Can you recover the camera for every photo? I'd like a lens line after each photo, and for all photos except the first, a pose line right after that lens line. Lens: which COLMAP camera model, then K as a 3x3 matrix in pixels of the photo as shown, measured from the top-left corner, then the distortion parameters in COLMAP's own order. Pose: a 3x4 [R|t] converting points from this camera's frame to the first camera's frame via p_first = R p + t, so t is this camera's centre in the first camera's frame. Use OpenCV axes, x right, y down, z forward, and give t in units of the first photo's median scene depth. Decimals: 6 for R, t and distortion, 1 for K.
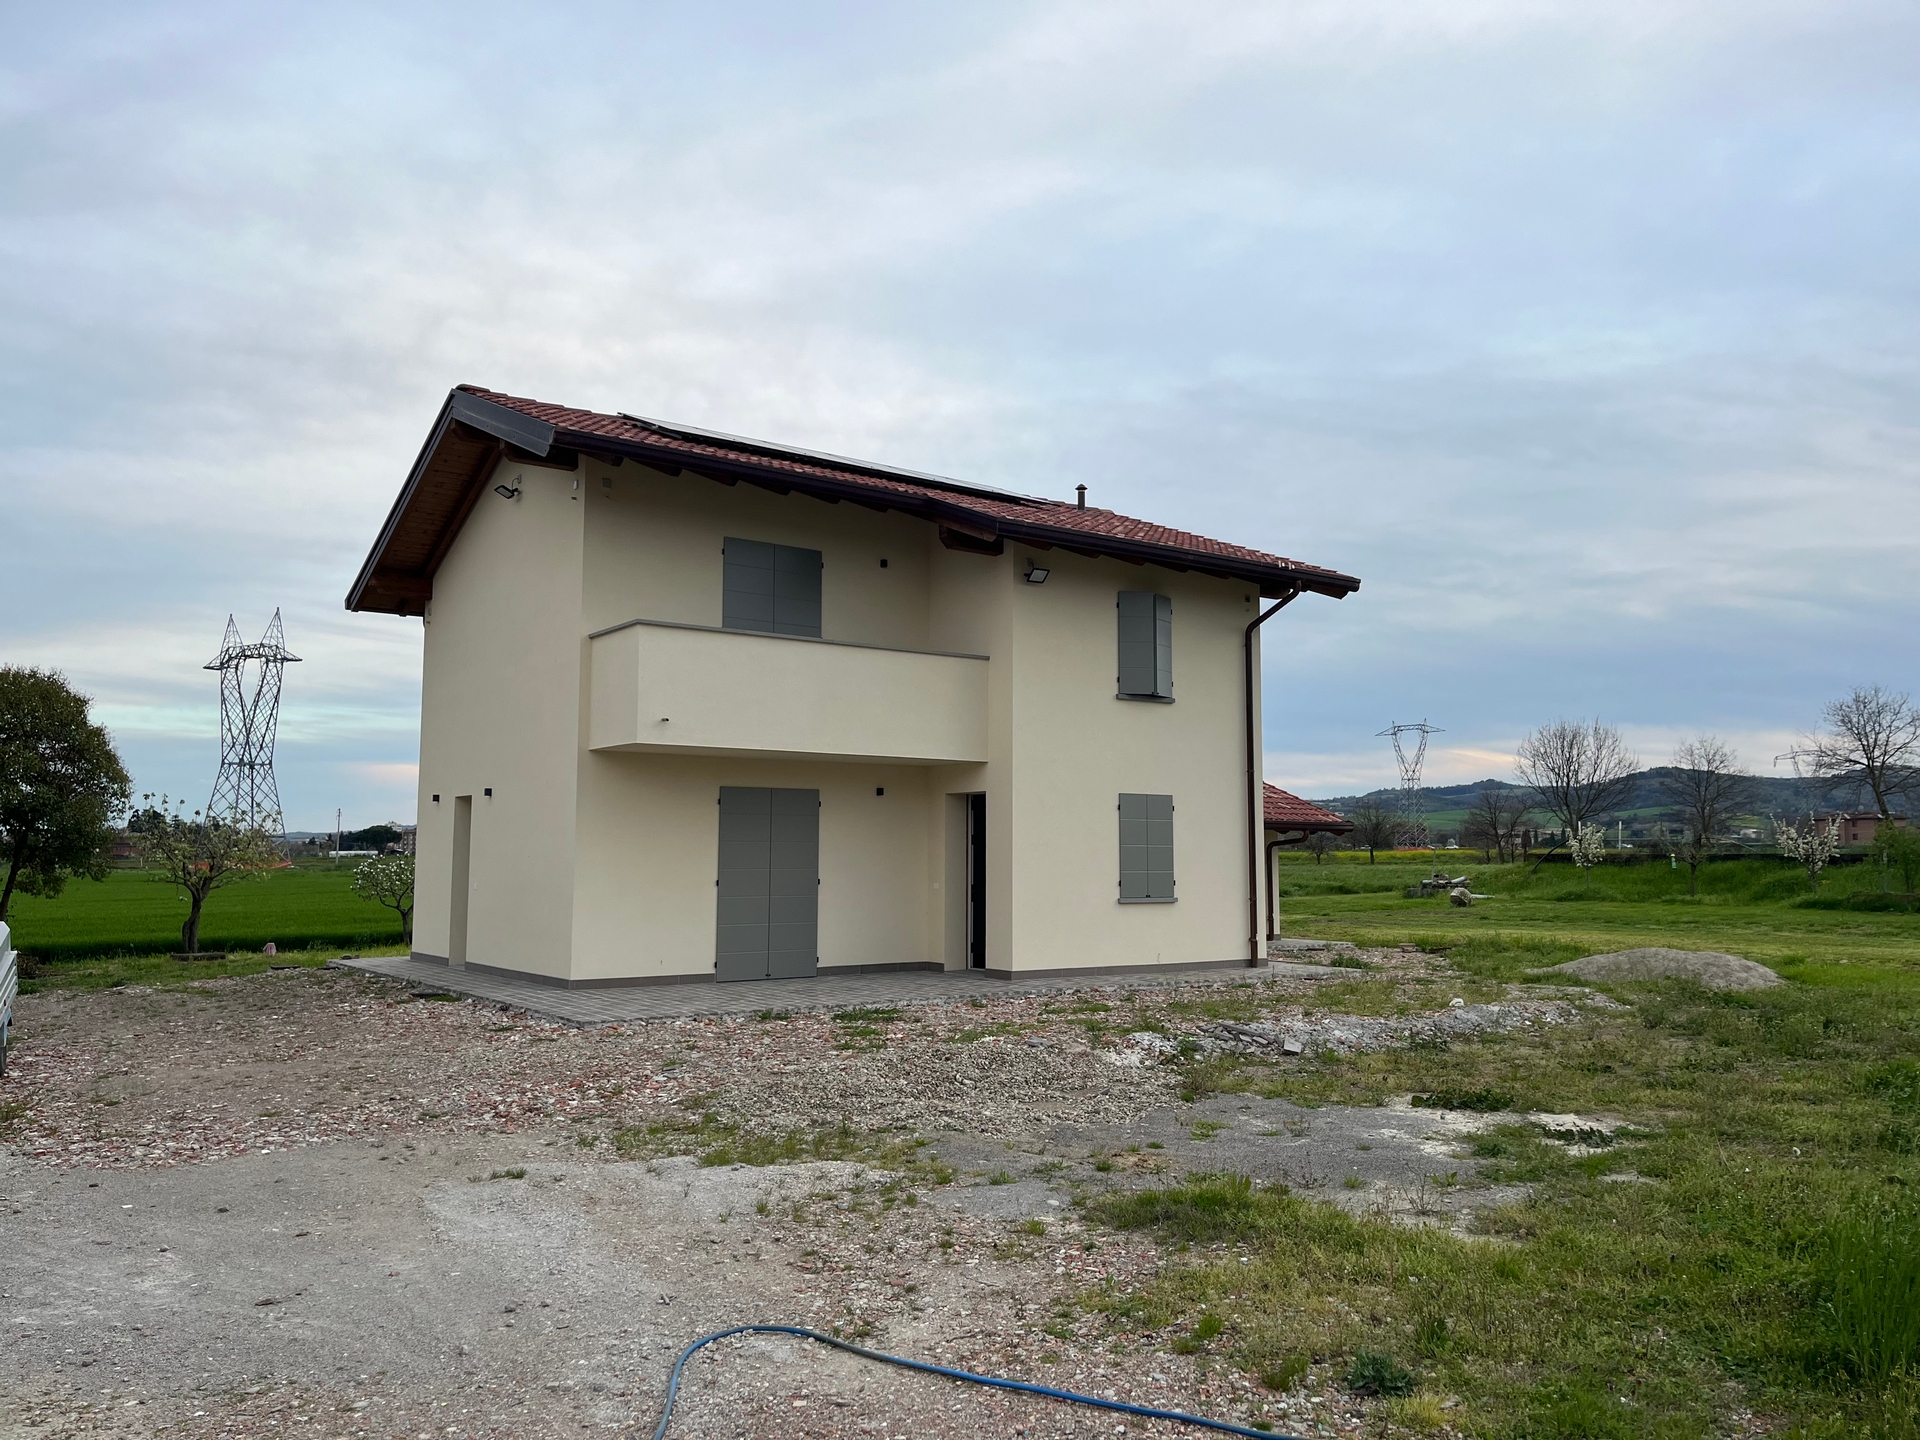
lens RADIAL K [[1449.0, 0, 1008.6], [0, 1449.0, 712.3], [0, 0, 1]] dist [0.063225, -0.068145]
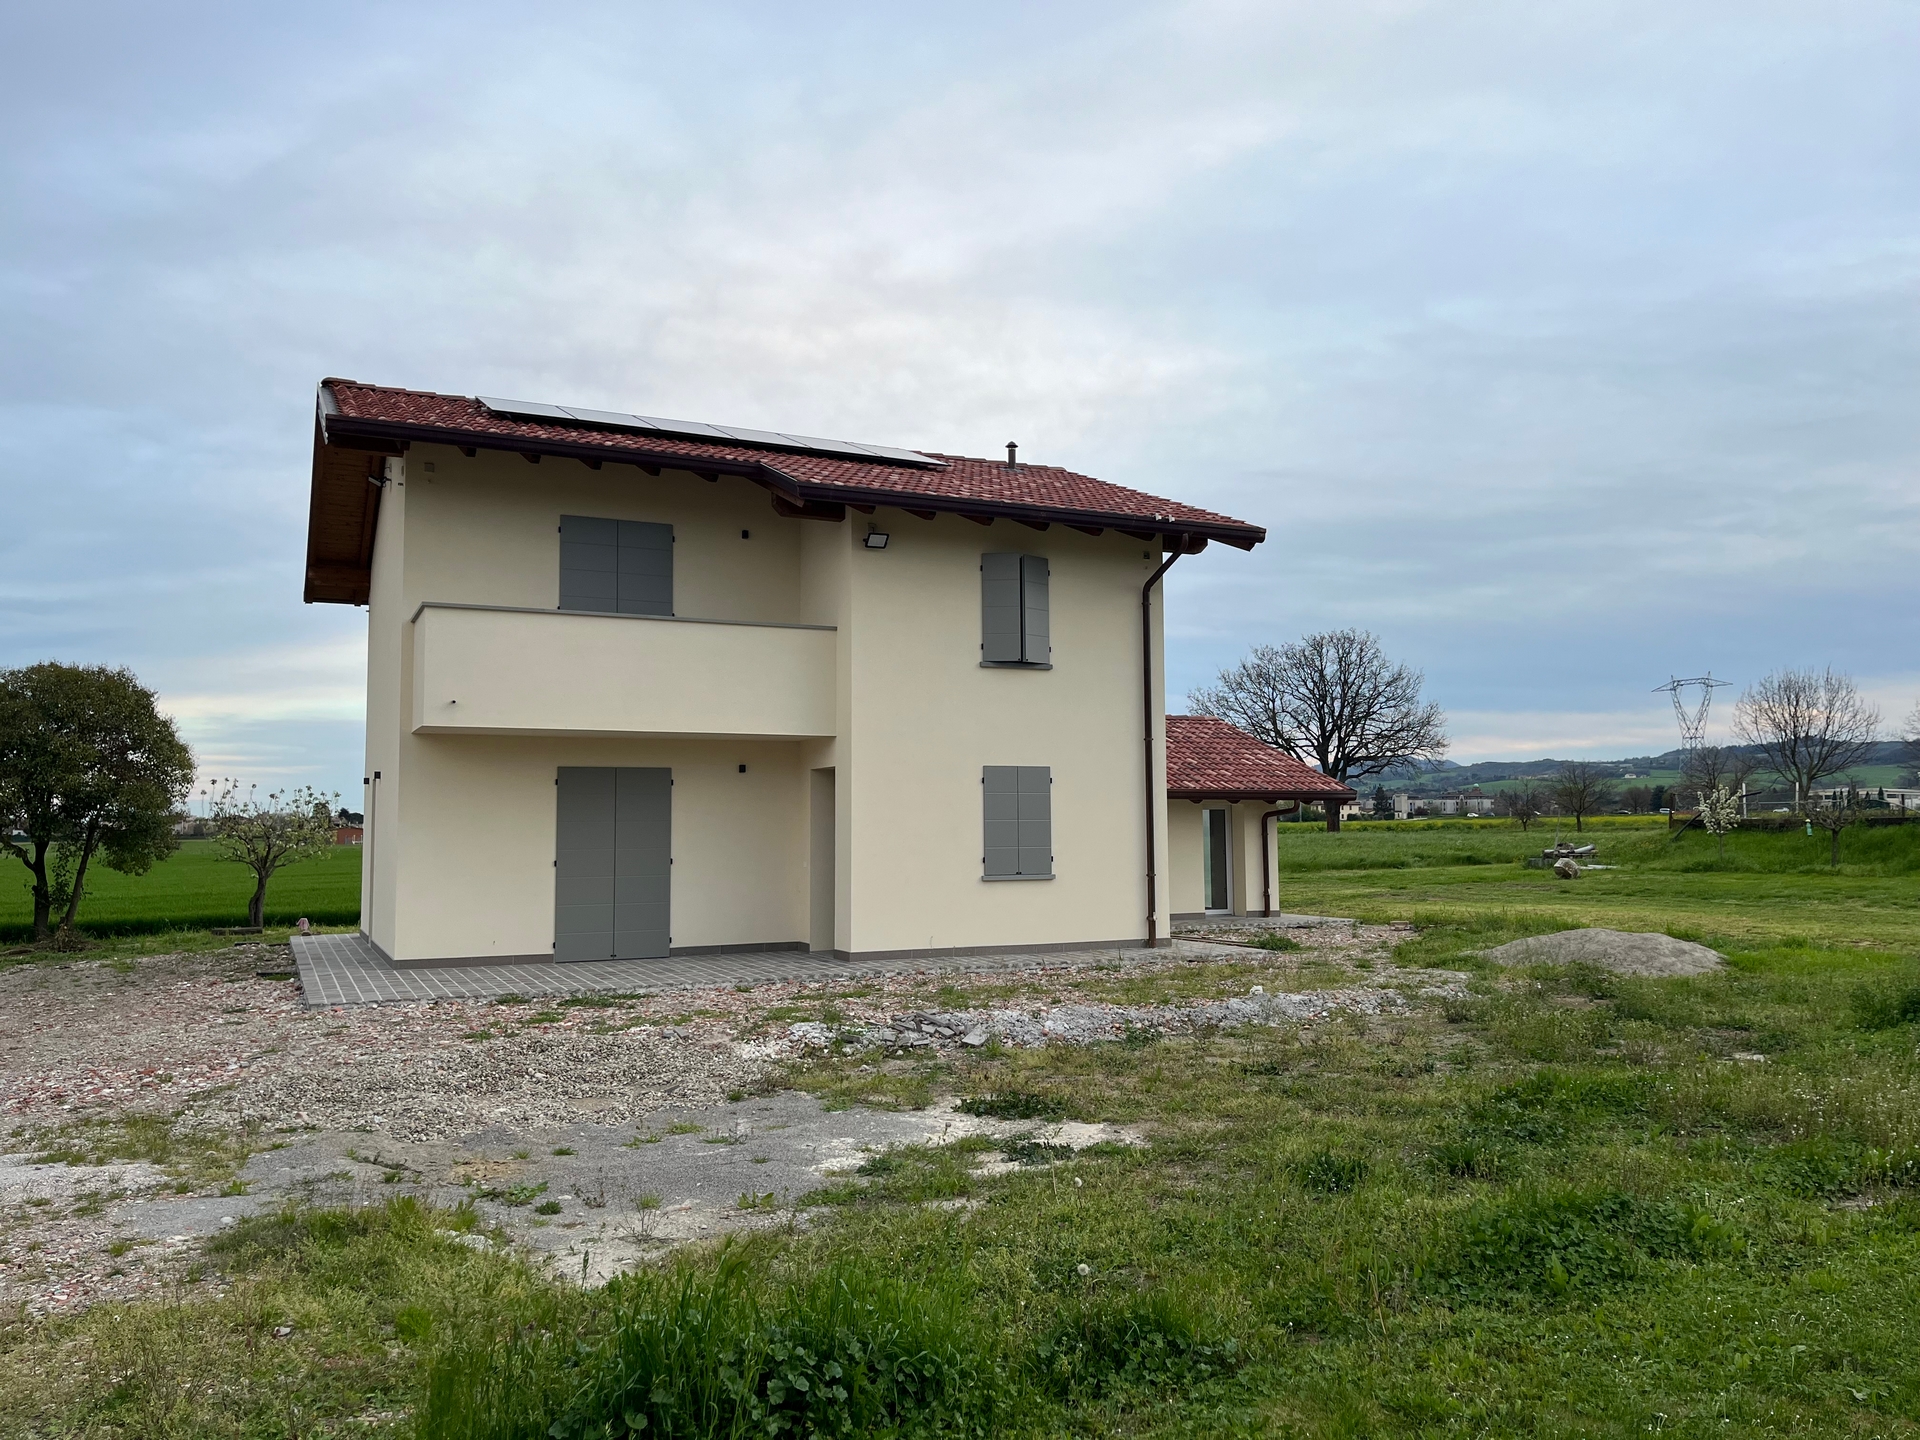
lens RADIAL K [[1449.0, 0, 960.4], [0, 1449.0, 707.1], [0, 0, 1]] dist [0.063225, -0.068145]
pose [[0.984229, -0.024557, -0.175185, 0.215137], [0.027491, 0.999519, 0.014338, 0.003039], [0.174749, -0.018928, 0.984431, 0.057860]]
